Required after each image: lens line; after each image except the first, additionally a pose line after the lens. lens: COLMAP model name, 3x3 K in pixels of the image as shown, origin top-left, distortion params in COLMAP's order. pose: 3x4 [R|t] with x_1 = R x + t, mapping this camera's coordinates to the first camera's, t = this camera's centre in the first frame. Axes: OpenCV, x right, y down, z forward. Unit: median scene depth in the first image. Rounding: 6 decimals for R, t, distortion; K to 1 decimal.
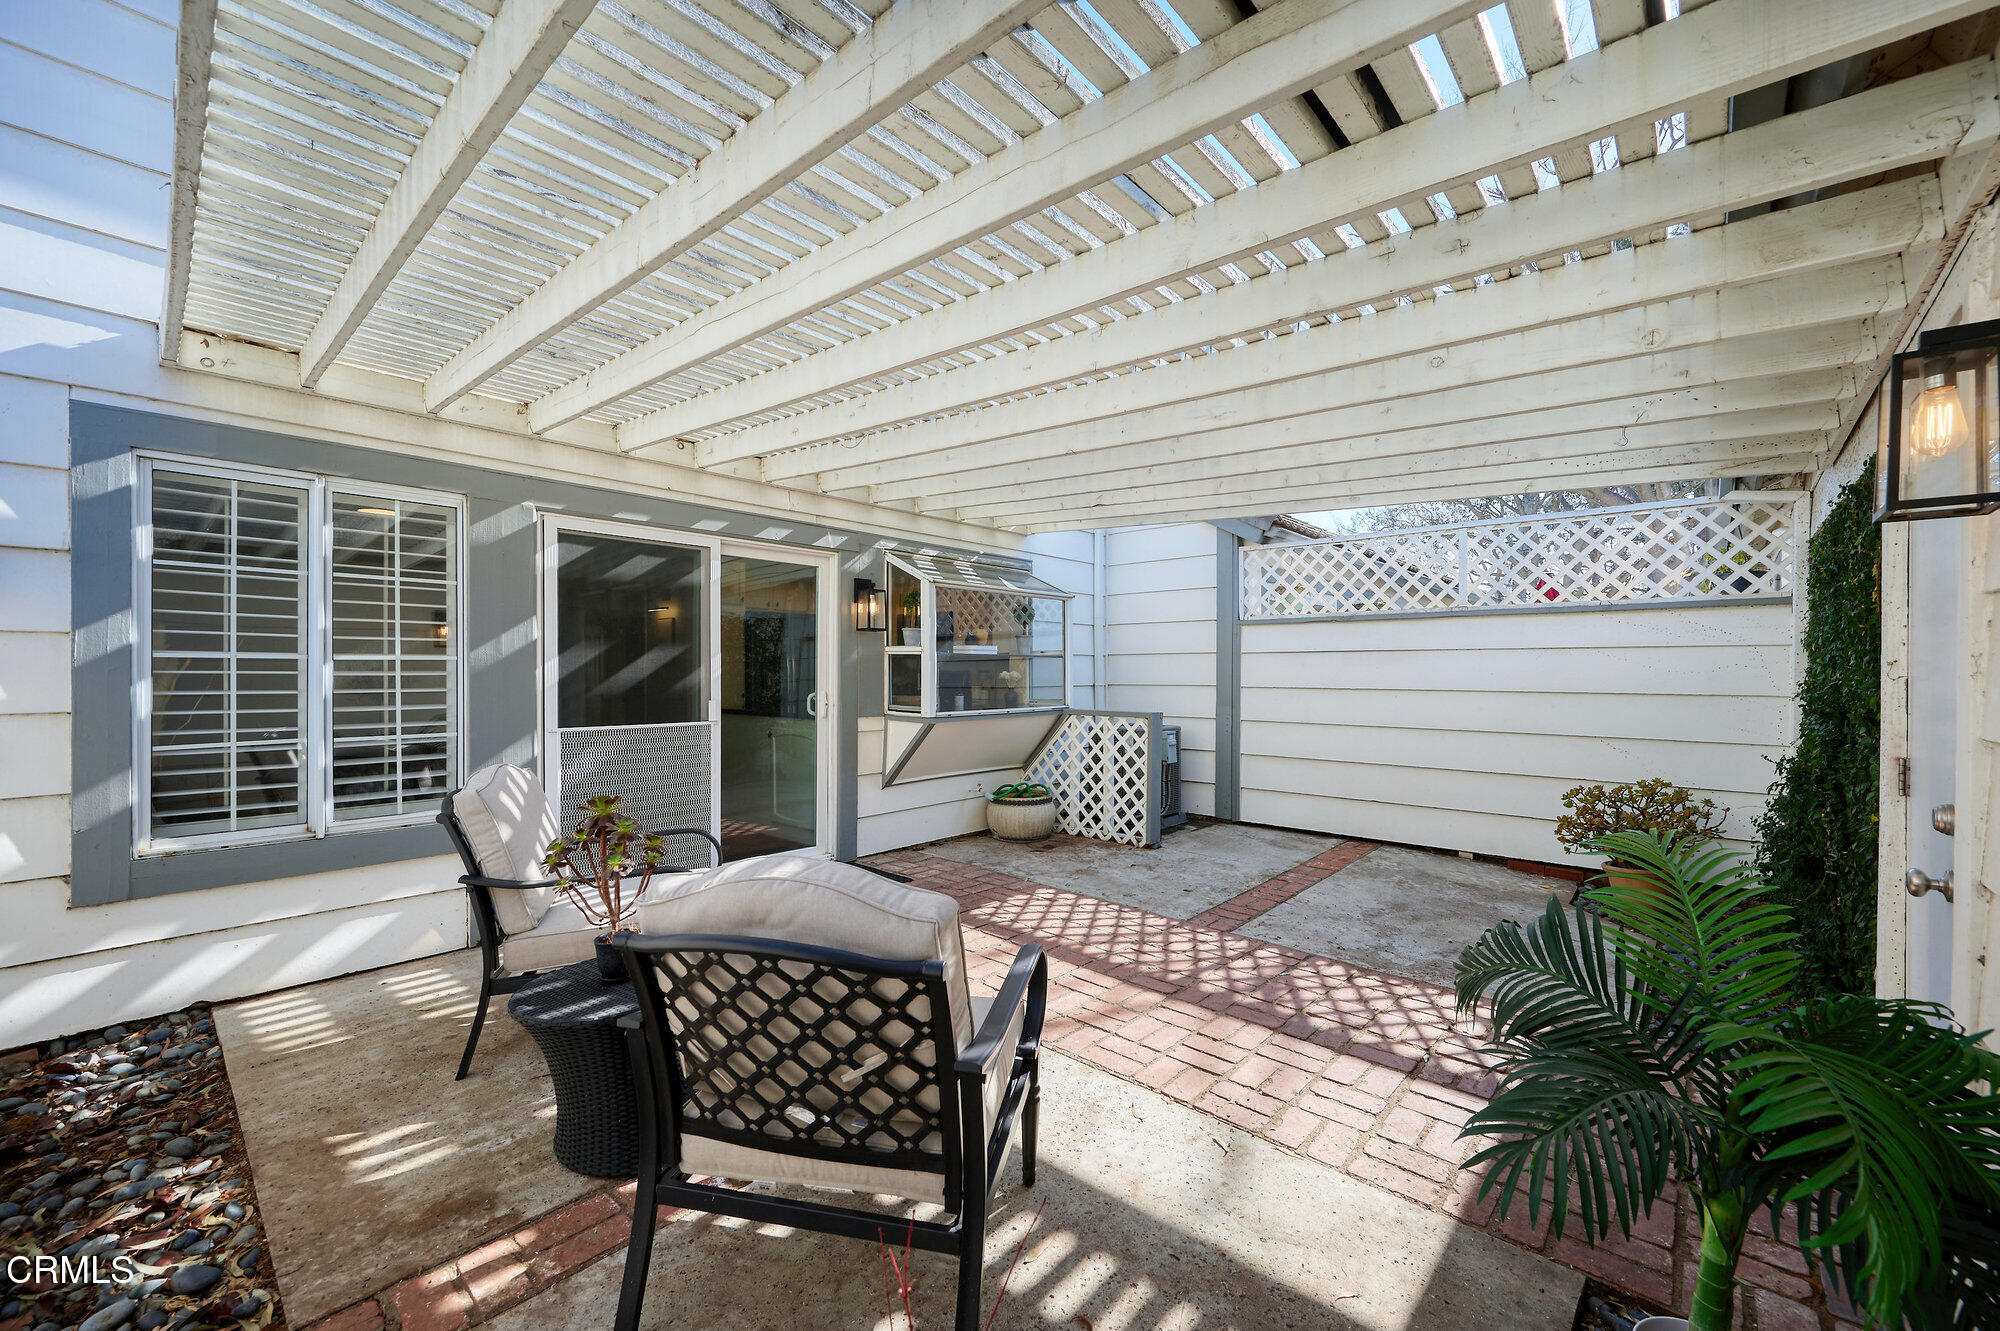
lens RADIAL K [[790.9, 0, 1000.0], [0, 790.9, 665.5], [0, 0, 1]] dist [0.000016, 0.000031]
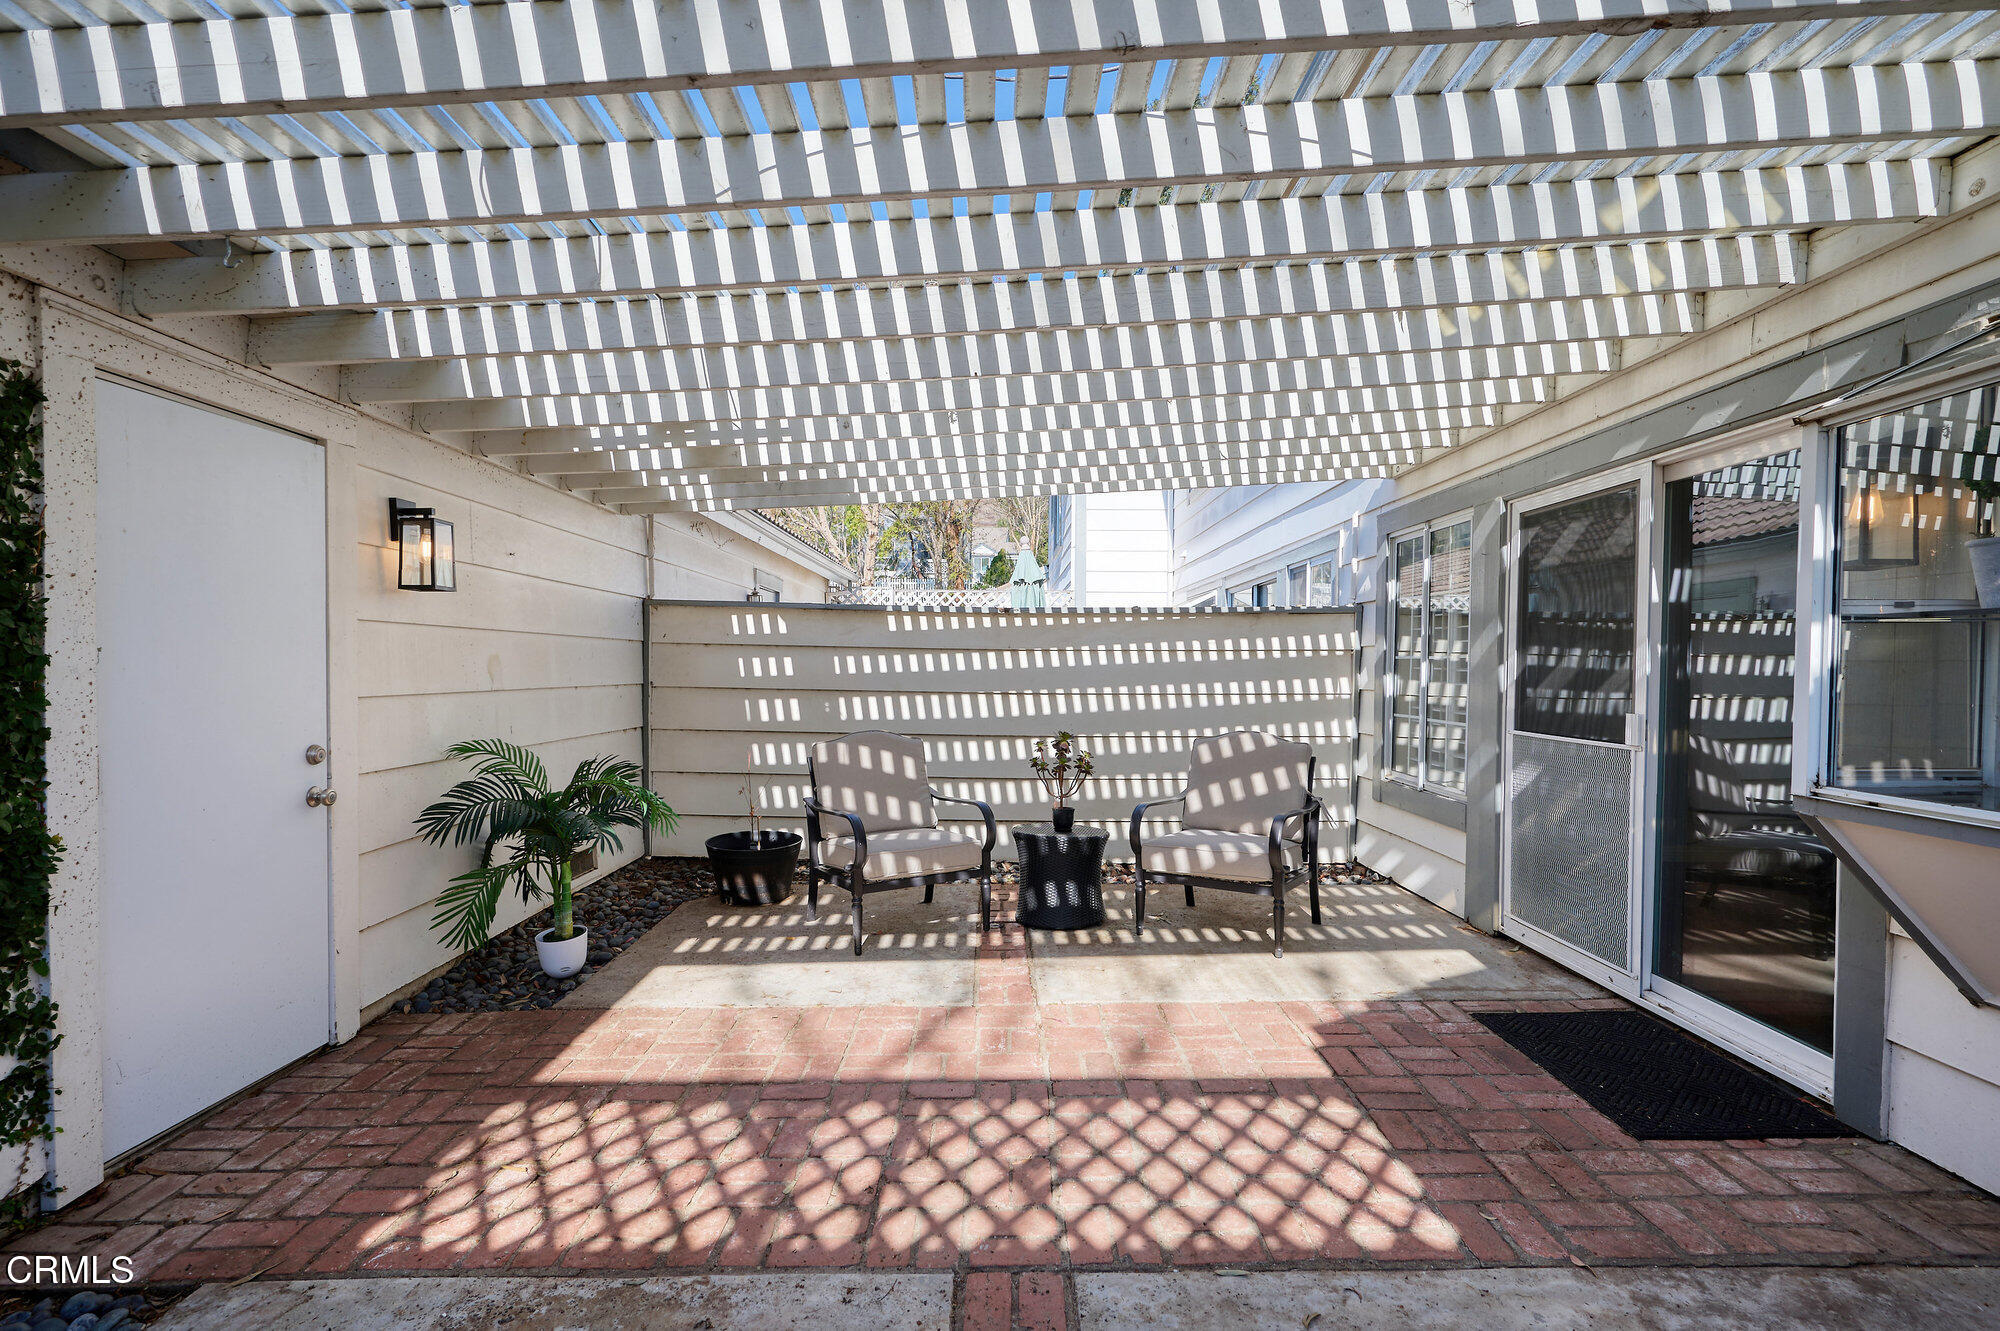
lens RADIAL K [[953.3, 0, 1027.4], [0, 953.3, 669.5], [0, 0, 1]] dist [-0.001453, -0.000114]
pose [[-0.718882, -0.002437, -0.695128, 0.583467], [-0.004389, 0.999990, 0.001034, 0.009012], [0.695118, 0.003794, -0.718885, 1.317636]]
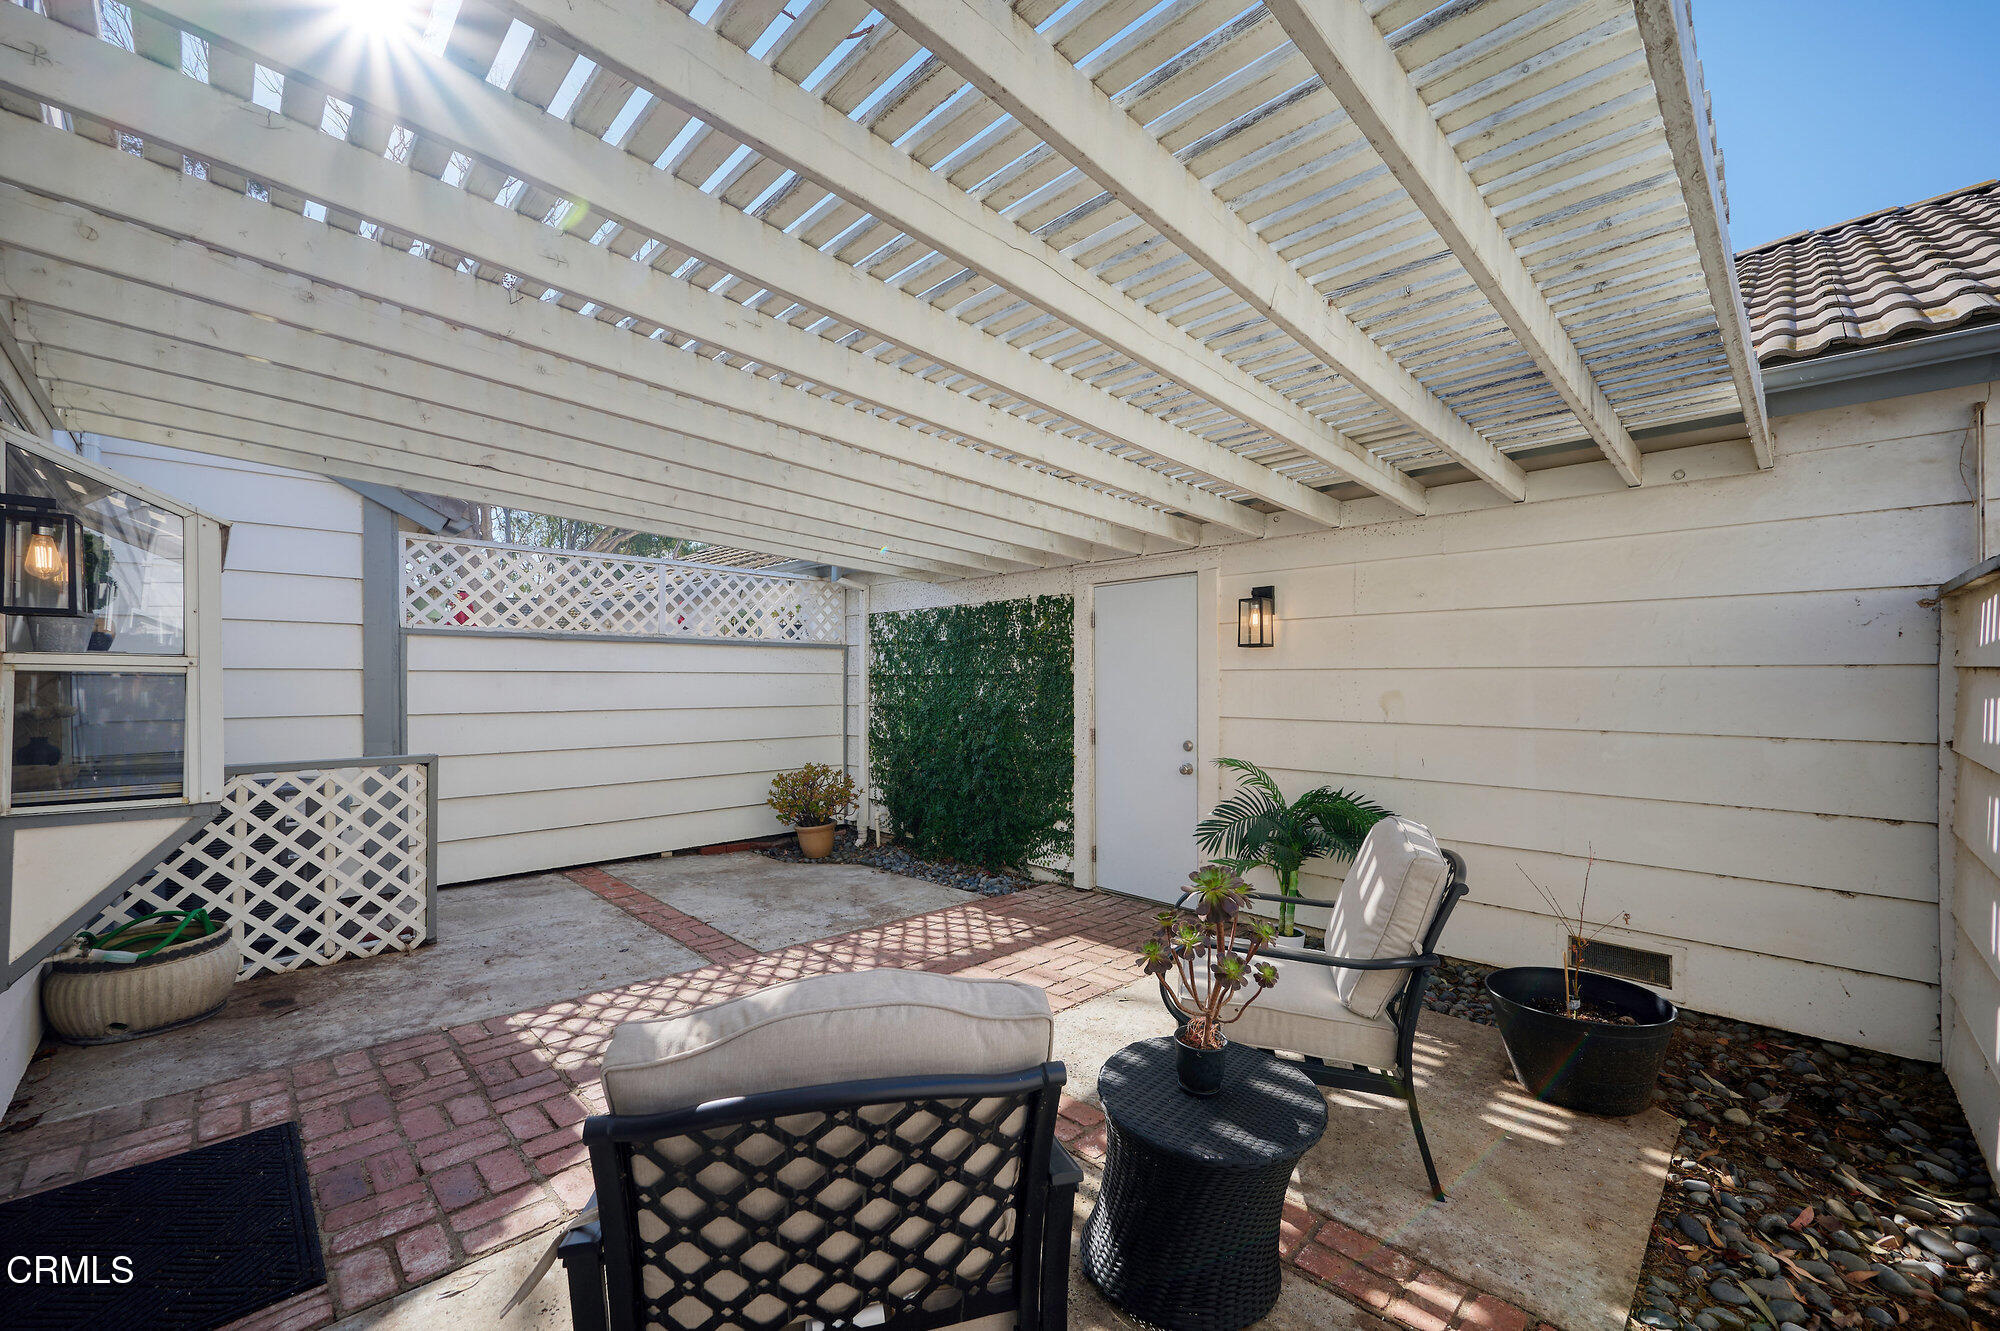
lens RADIAL K [[801.5, 0, 998.8], [0, 801.5, 672.7], [0, 0, 1]] dist [0.000099, 0.000105]
pose [[0.060816, 0.007494, 0.998121, -0.683331], [-0.003476, 0.999967, -0.007296, -0.016276], [-0.998143, -0.003026, 0.060841, 0.594755]]
